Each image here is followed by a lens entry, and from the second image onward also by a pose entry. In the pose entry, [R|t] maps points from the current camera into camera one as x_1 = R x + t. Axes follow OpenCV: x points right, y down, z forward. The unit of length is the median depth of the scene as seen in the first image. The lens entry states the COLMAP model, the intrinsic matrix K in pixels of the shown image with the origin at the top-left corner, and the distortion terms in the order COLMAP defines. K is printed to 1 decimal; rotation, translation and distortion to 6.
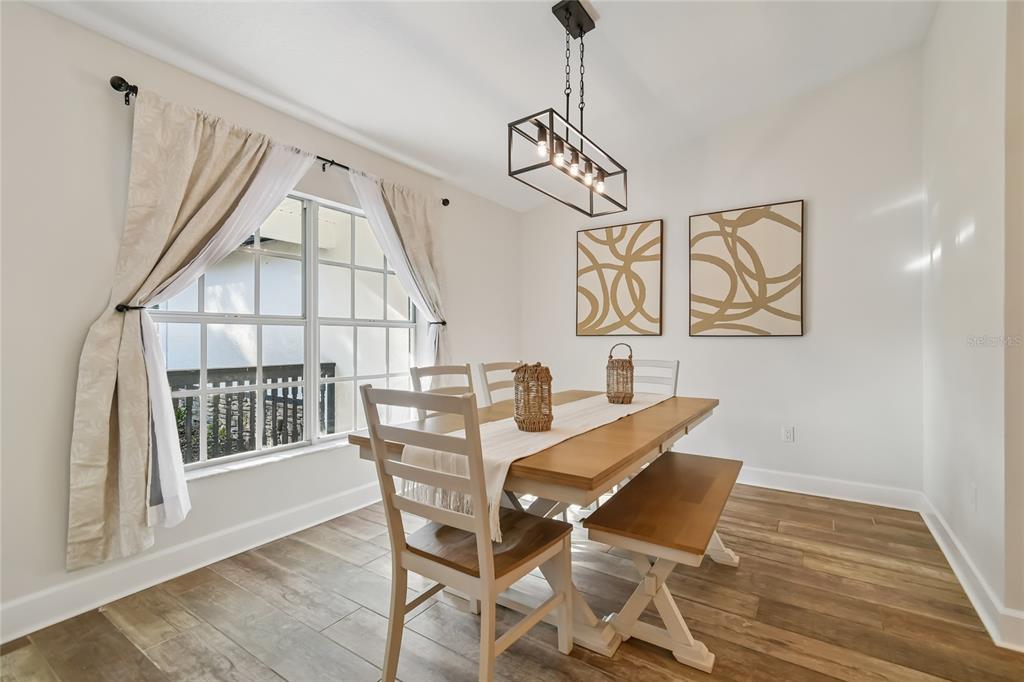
lens RADIAL K [[471.0, 0, 491.8], [0, 471.0, 334.0], [0, 0, 1]] dist [0.002567, -0.000169]
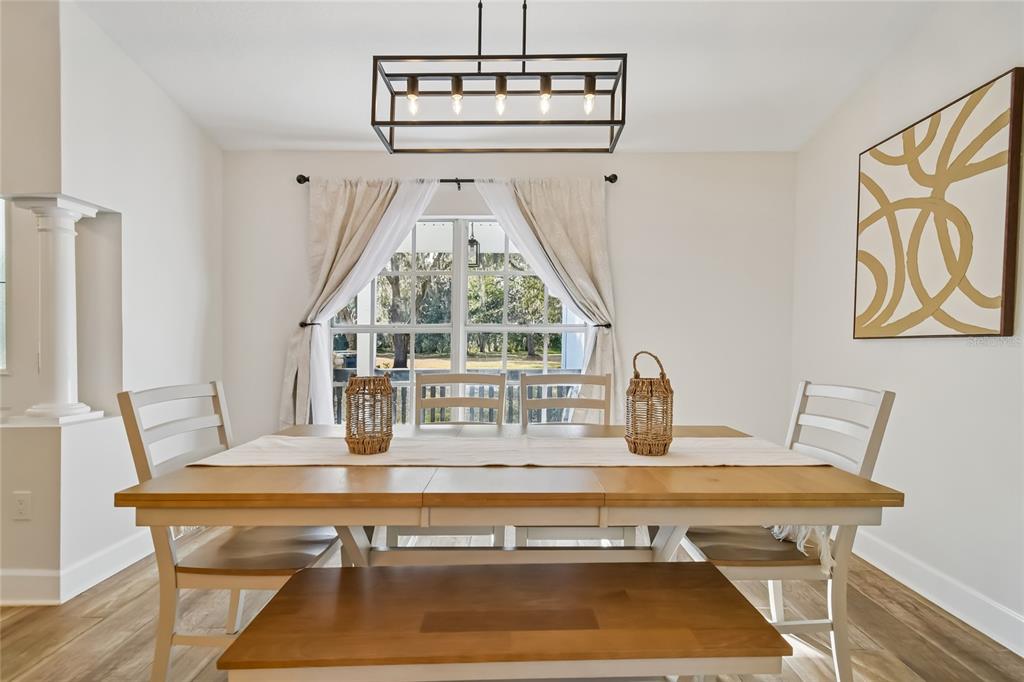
lens RADIAL K [[471.0, 0, 510.6], [0, 471.0, 346.3], [0, 0, 1]] dist [0.002567, -0.000169]
pose [[0.562608, 0.000535, -0.826724, 0.448318], [0.008688, 0.999941, 0.006559, 0.005857], [0.826678, -0.010872, 0.562570, 0.359309]]
